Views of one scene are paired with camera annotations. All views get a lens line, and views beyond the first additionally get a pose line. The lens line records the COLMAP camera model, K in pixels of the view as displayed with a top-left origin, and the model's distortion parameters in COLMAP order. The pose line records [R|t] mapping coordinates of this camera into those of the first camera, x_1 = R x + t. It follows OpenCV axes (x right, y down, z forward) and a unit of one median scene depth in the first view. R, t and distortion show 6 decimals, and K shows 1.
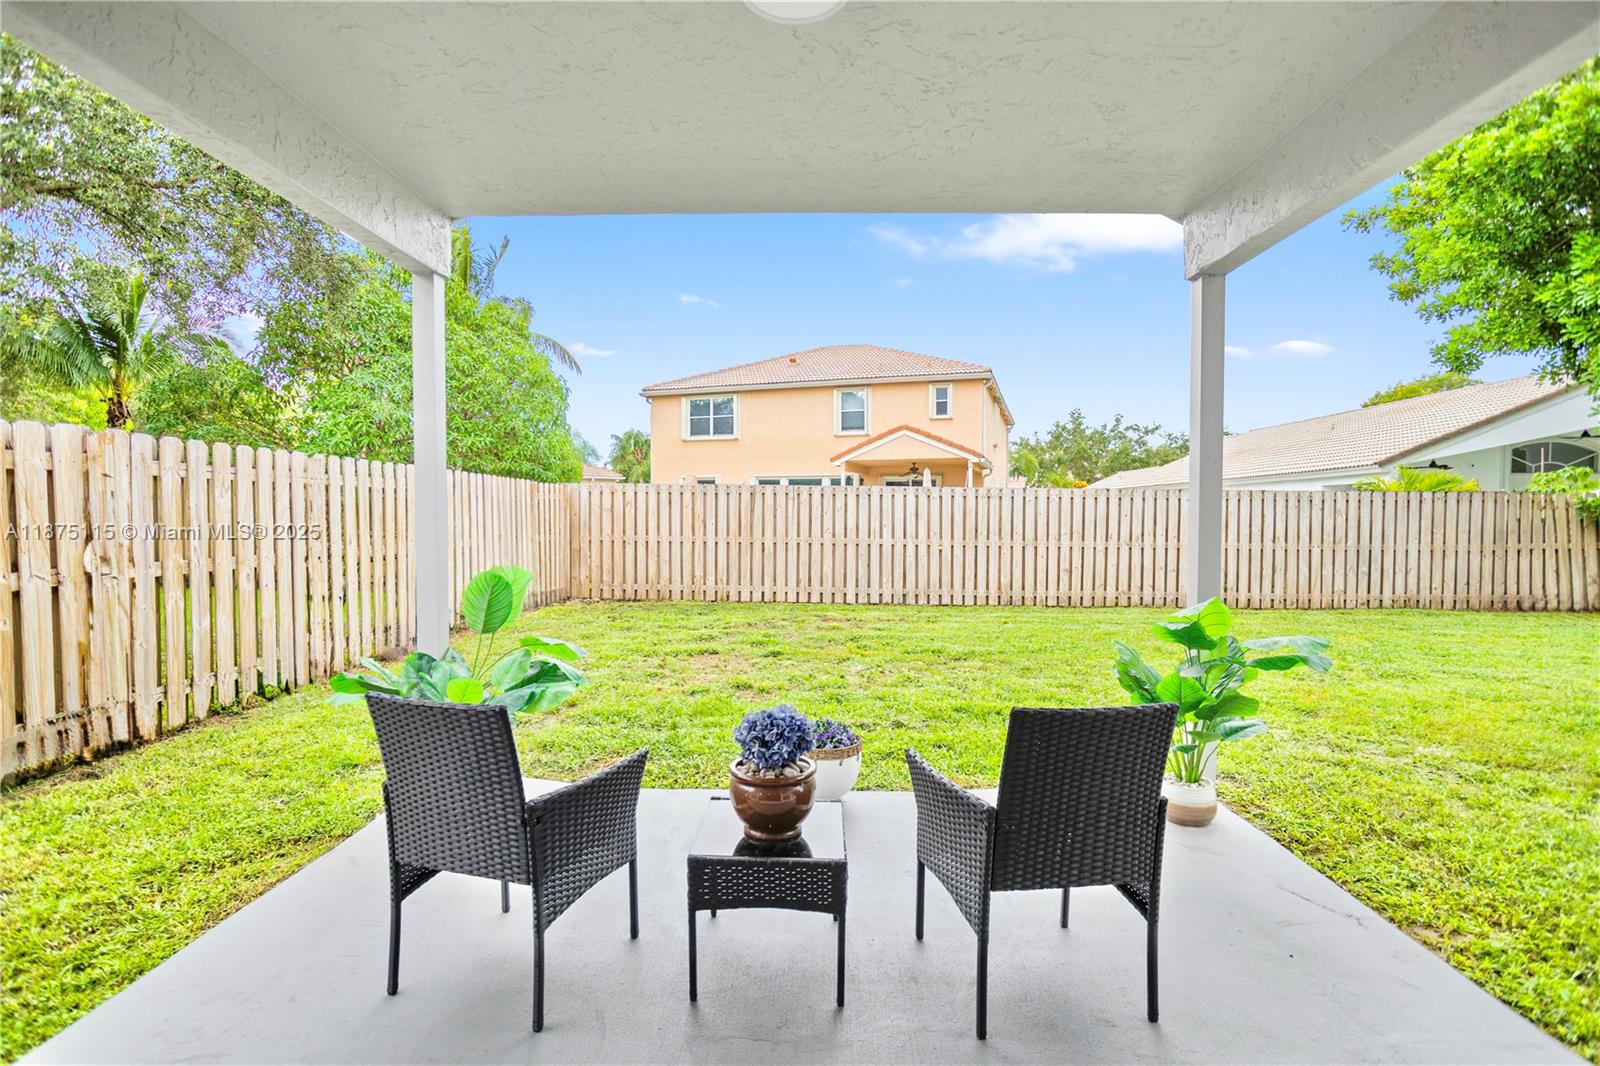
lens RADIAL K [[750.5, 0, 769.8], [0, 750.5, 533.5], [0, 0, 1]] dist [-0.002395, 0.000804]
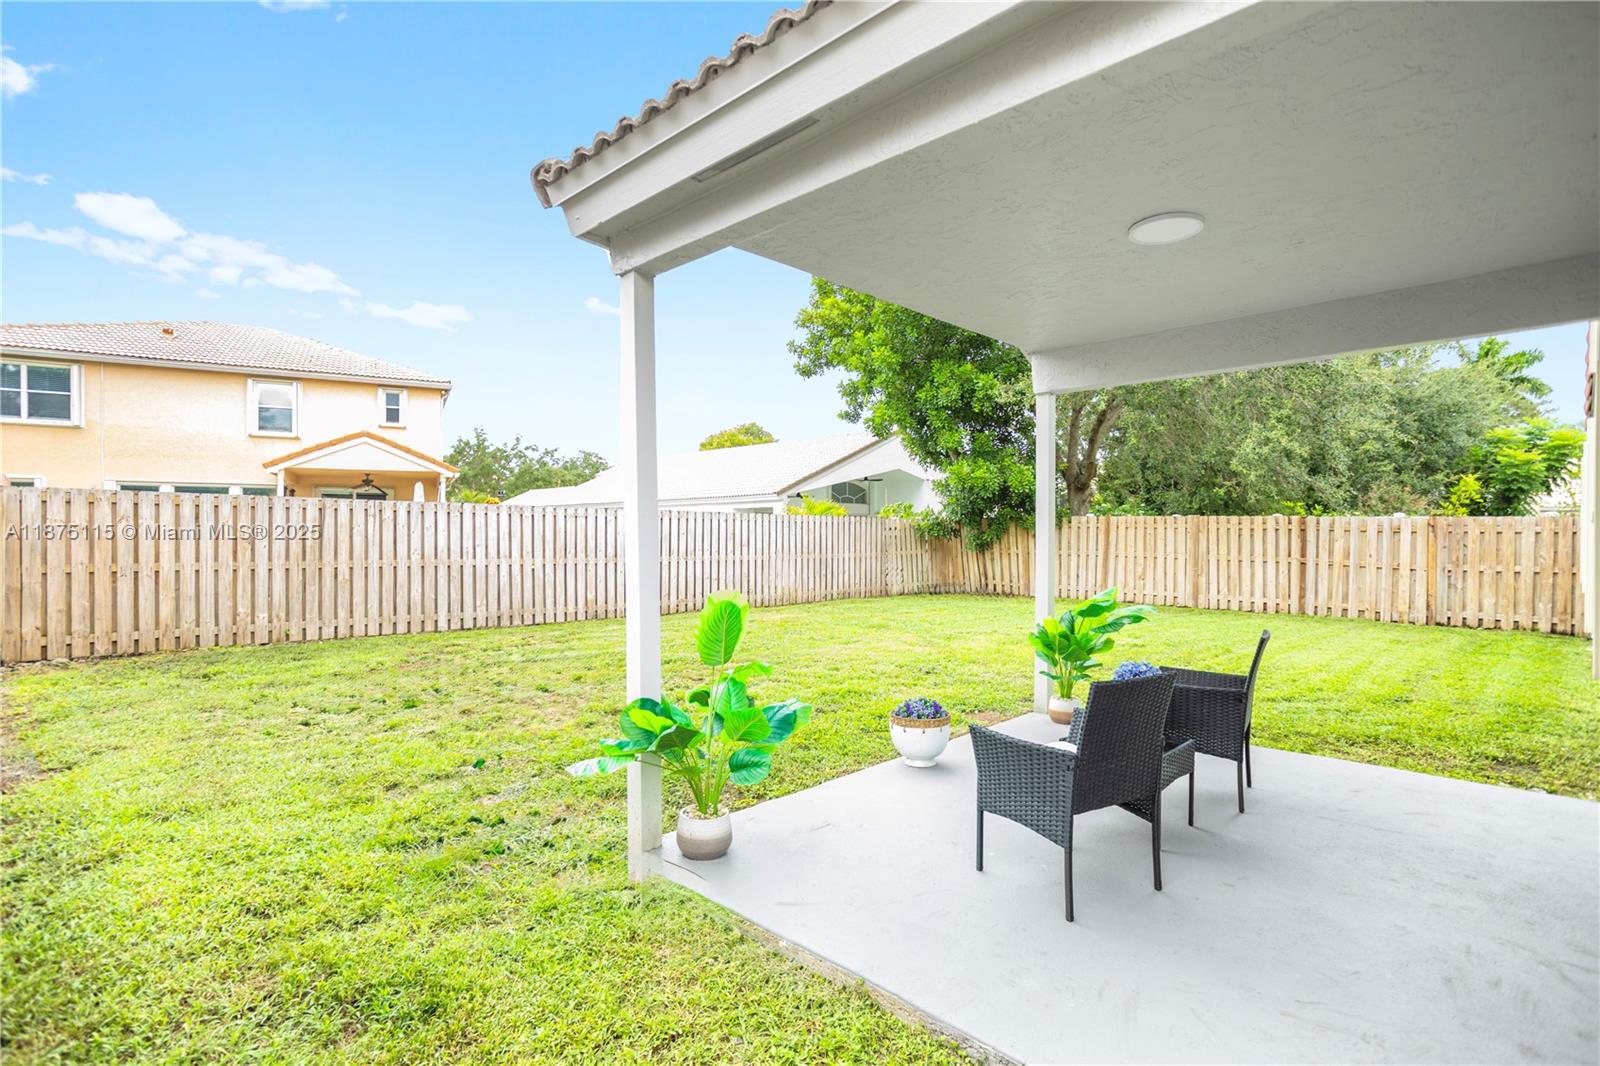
lens RADIAL K [[750.5, 0, 769.8], [0, 750.5, 533.5], [0, 0, 1]] dist [-0.002395, 0.000804]
pose [[0.724718, -0.002439, 0.689041, -0.231073], [0.016427, 0.999771, -0.013739, -0.006455], [-0.688849, 0.021276, 0.724592, 0.059957]]
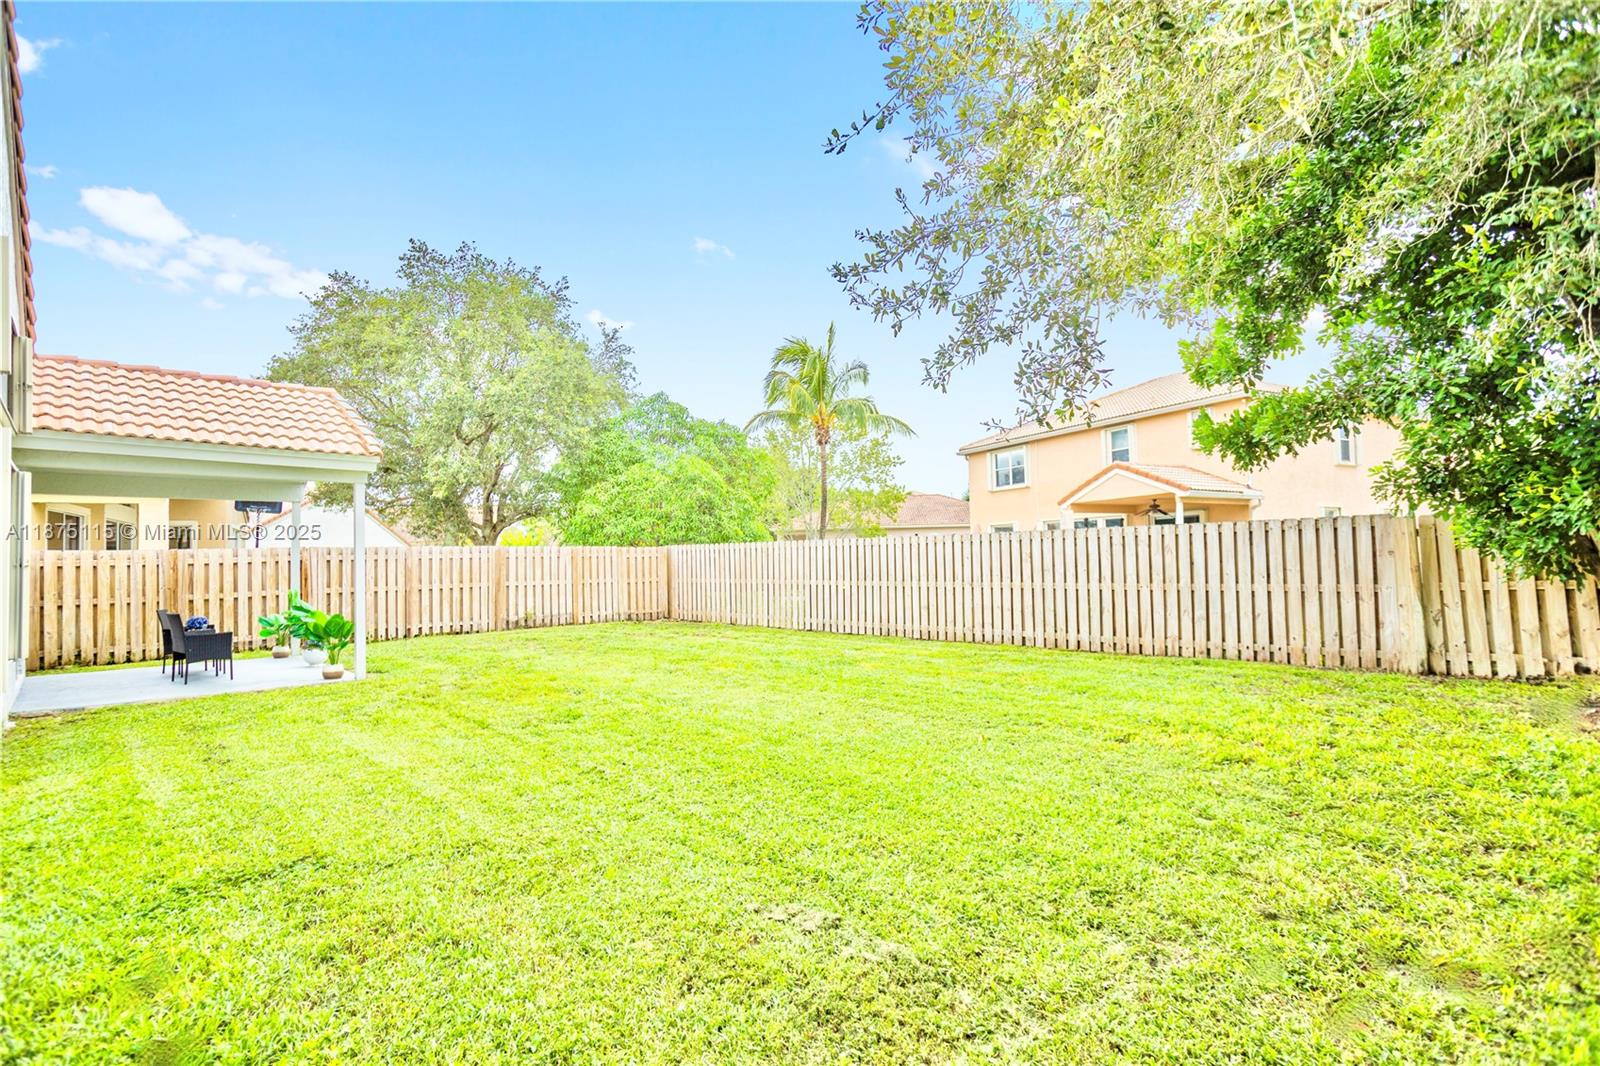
lens RADIAL K [[750.5, 0, 769.8], [0, 750.5, 533.5], [0, 0, 1]] dist [-0.002395, 0.000804]
pose [[0.705584, -0.048680, -0.706953, 1.039365], [0.005282, 0.997971, -0.063448, 0.007832], [0.708607, 0.041034, 0.704409, 0.021550]]
